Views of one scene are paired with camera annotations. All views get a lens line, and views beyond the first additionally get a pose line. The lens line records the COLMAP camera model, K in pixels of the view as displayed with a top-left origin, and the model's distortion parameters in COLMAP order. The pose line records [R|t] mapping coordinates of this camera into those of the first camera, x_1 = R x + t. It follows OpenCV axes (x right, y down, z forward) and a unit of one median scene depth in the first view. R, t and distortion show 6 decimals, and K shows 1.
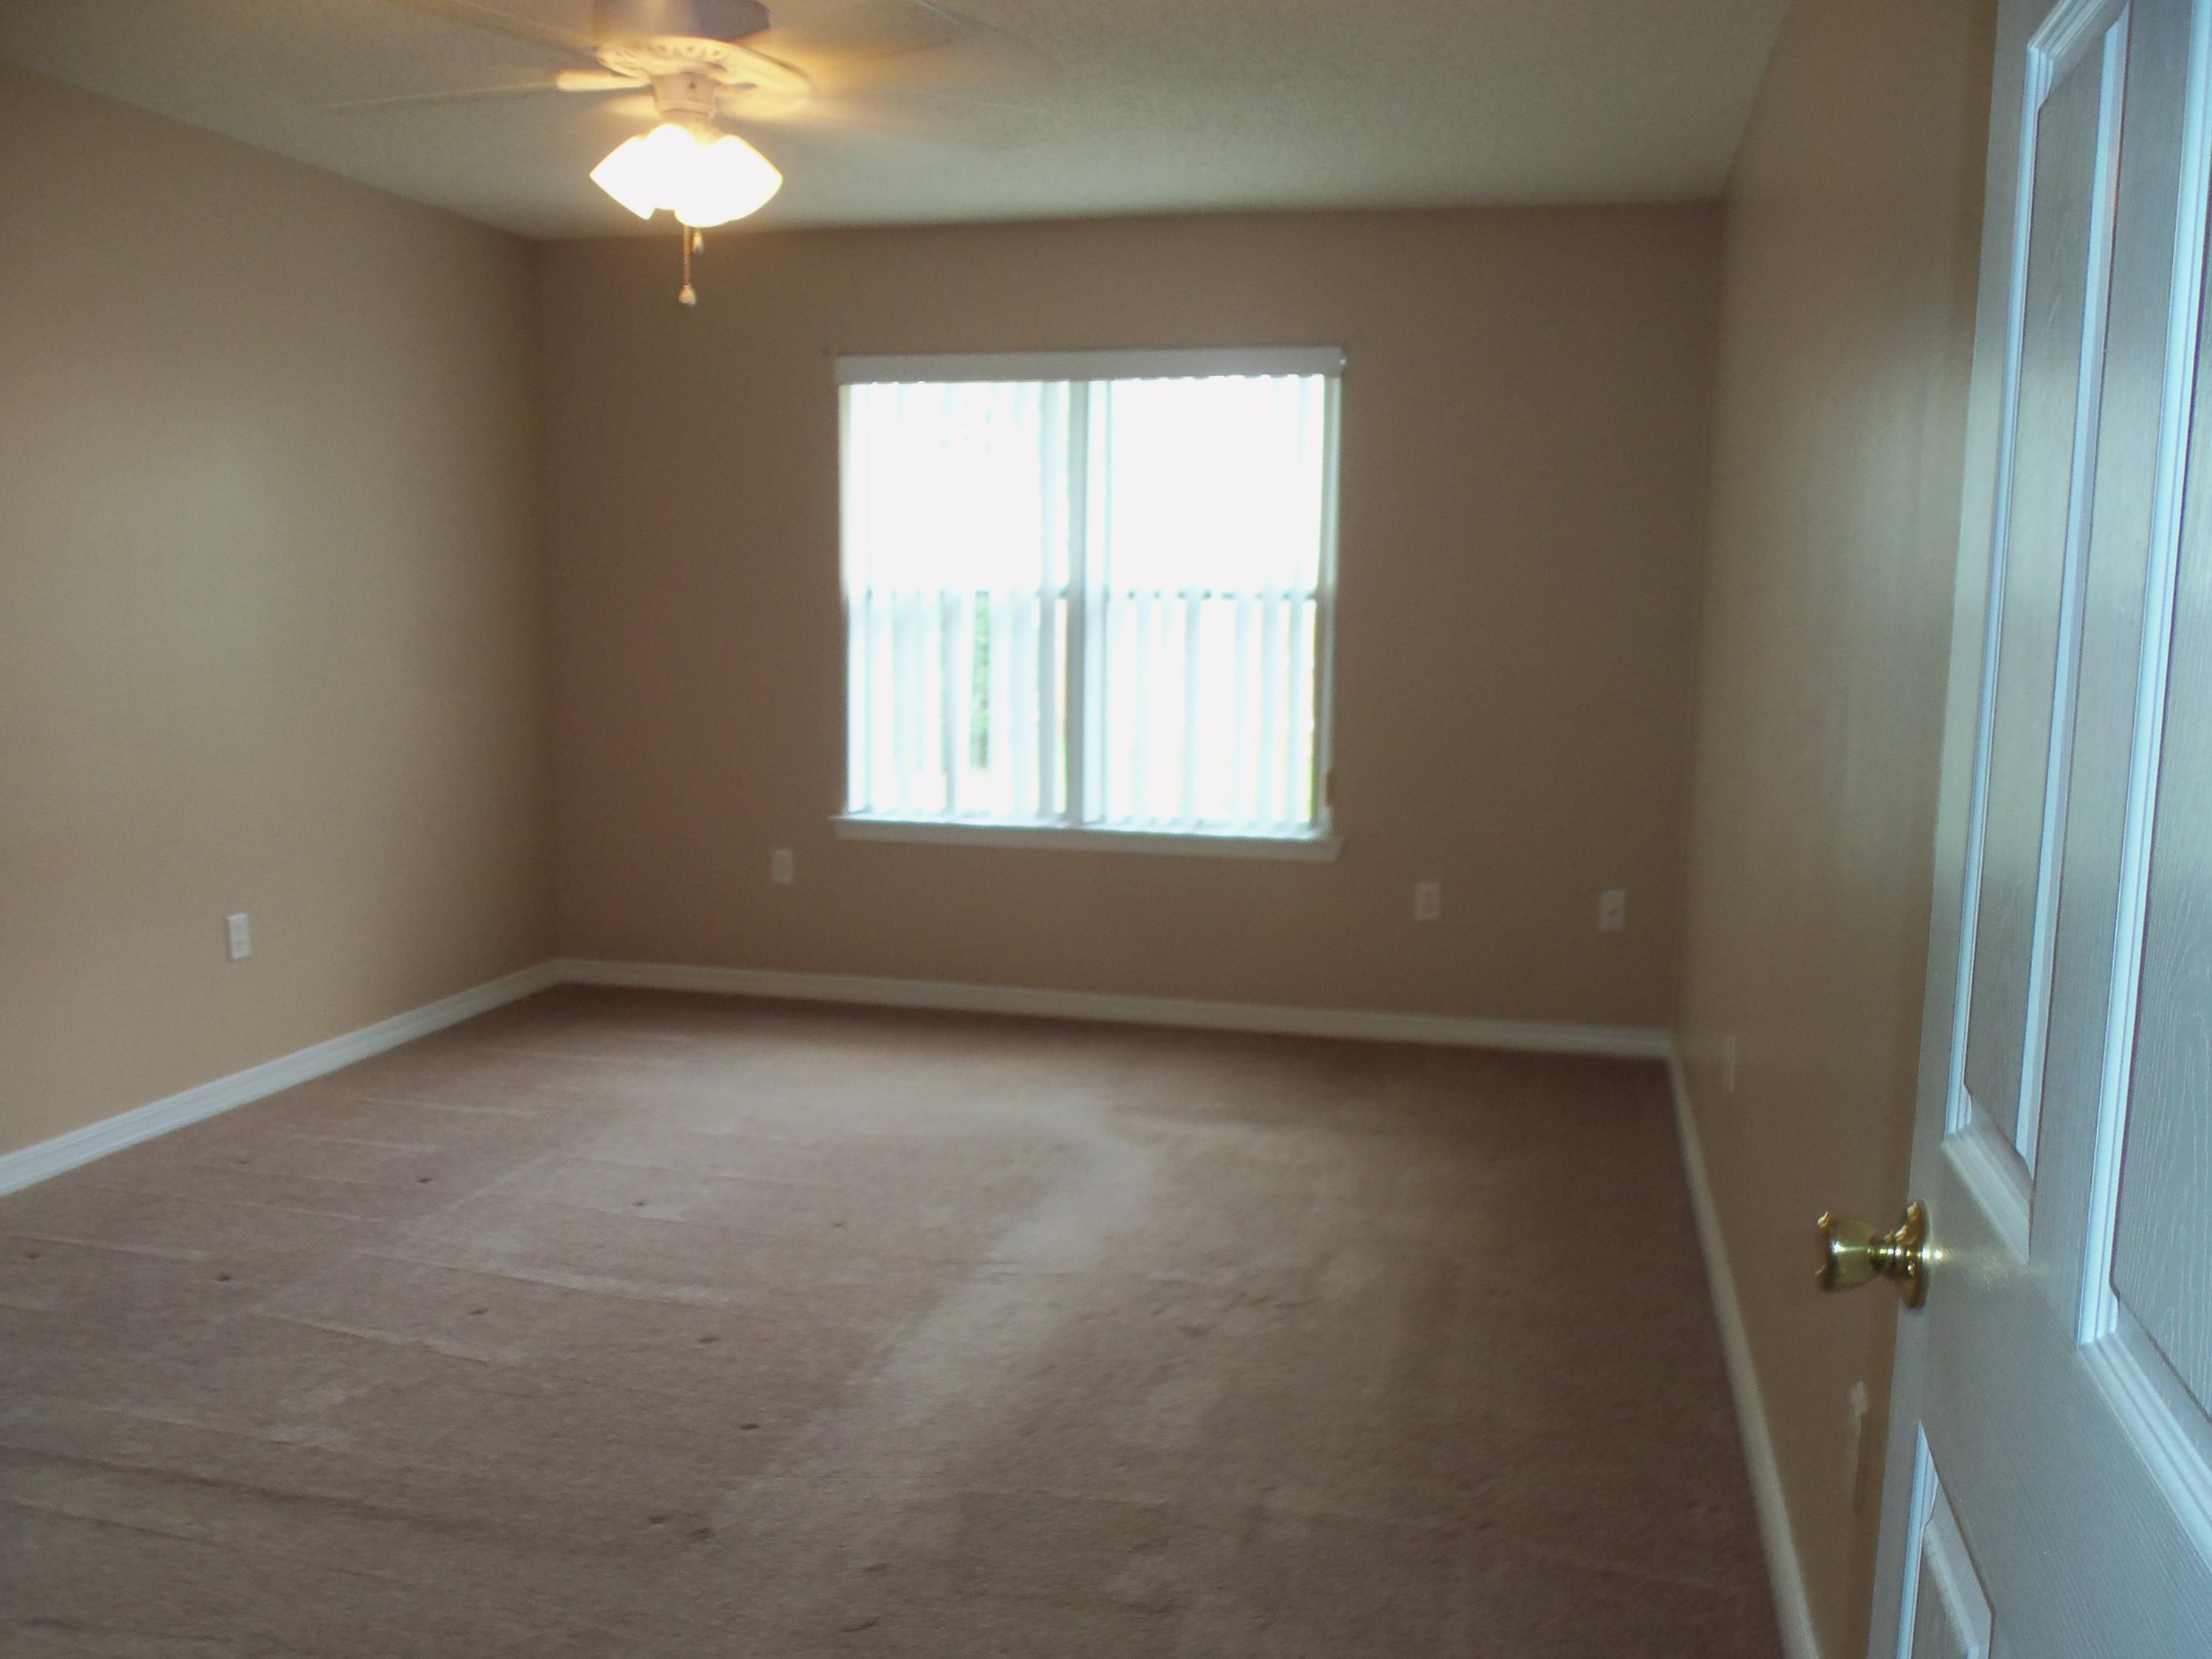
lens RADIAL K [[1883.8, 0, 1118.7], [0, 1883.8, 840.2], [0, 0, 1]] dist [-0.000043, -0.015111]
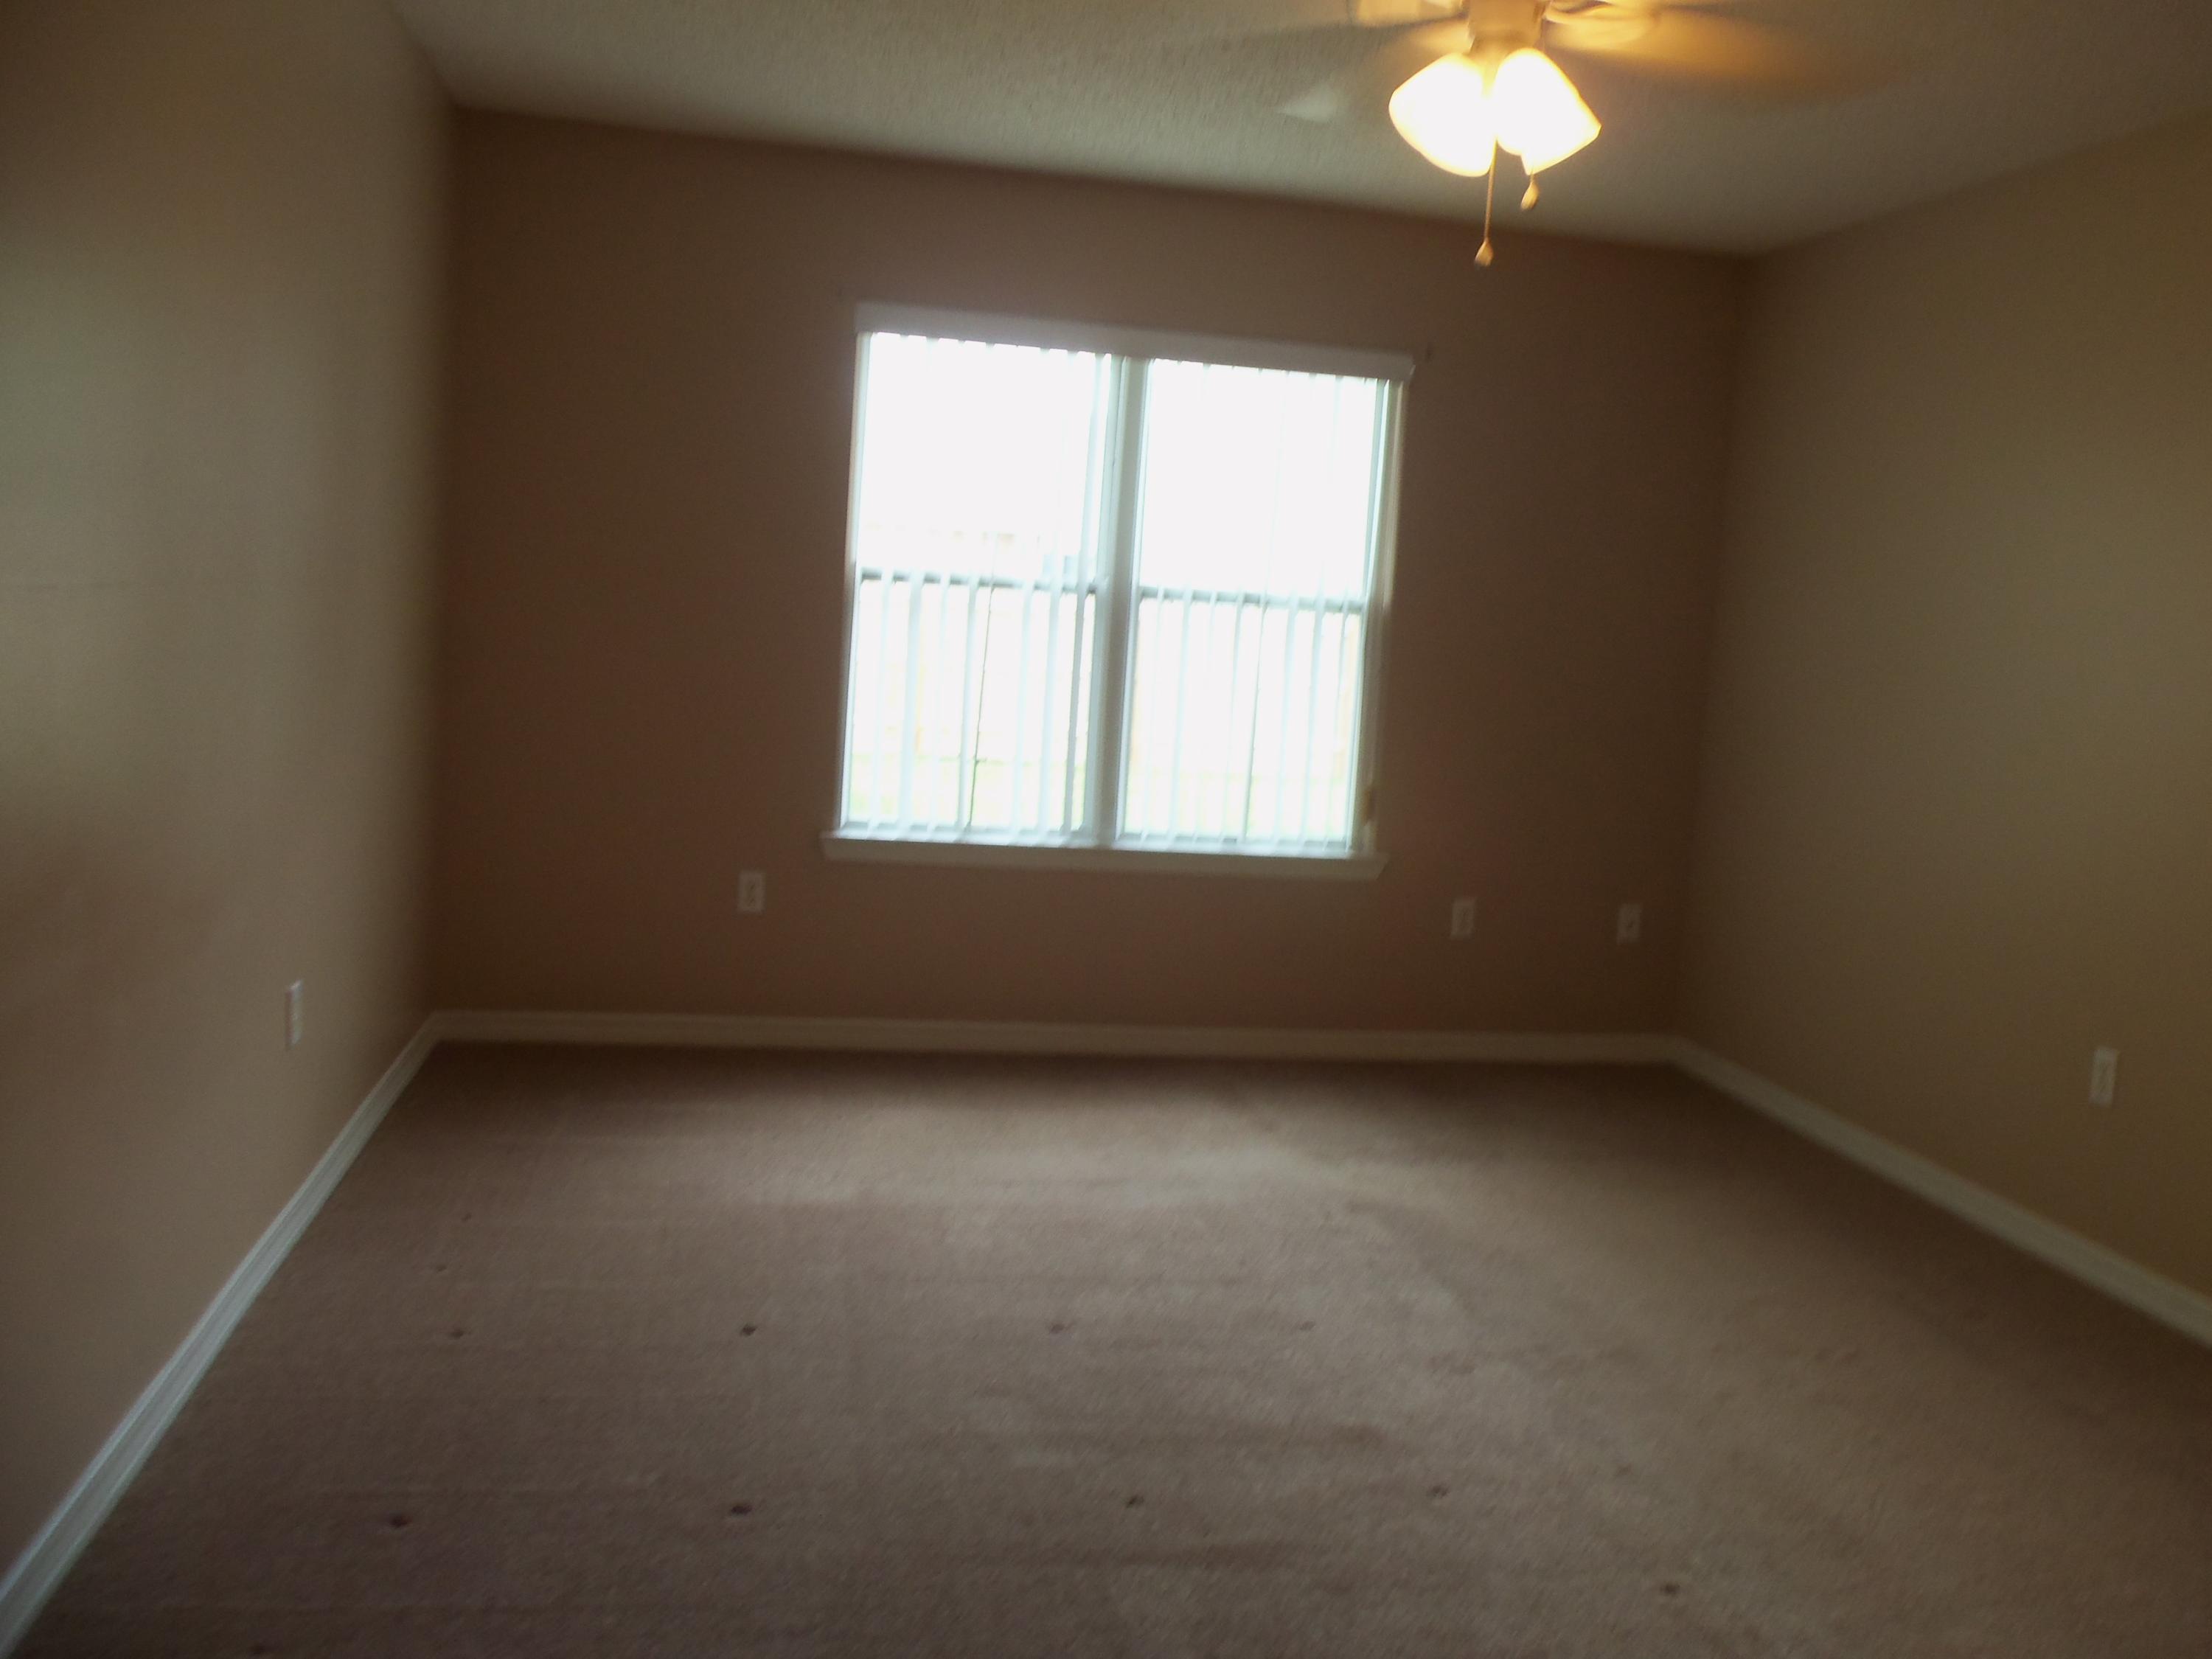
lens RADIAL K [[1883.8, 0, 1113.1], [0, 1883.8, 819.0], [0, 0, 1]] dist [-0.000043, -0.015111]
pose [[0.897197, -0.002538, 0.441623, -0.432921], [0.000036, 0.999984, 0.005674, -0.025256], [-0.441631, -0.005075, 0.897183, 0.181656]]
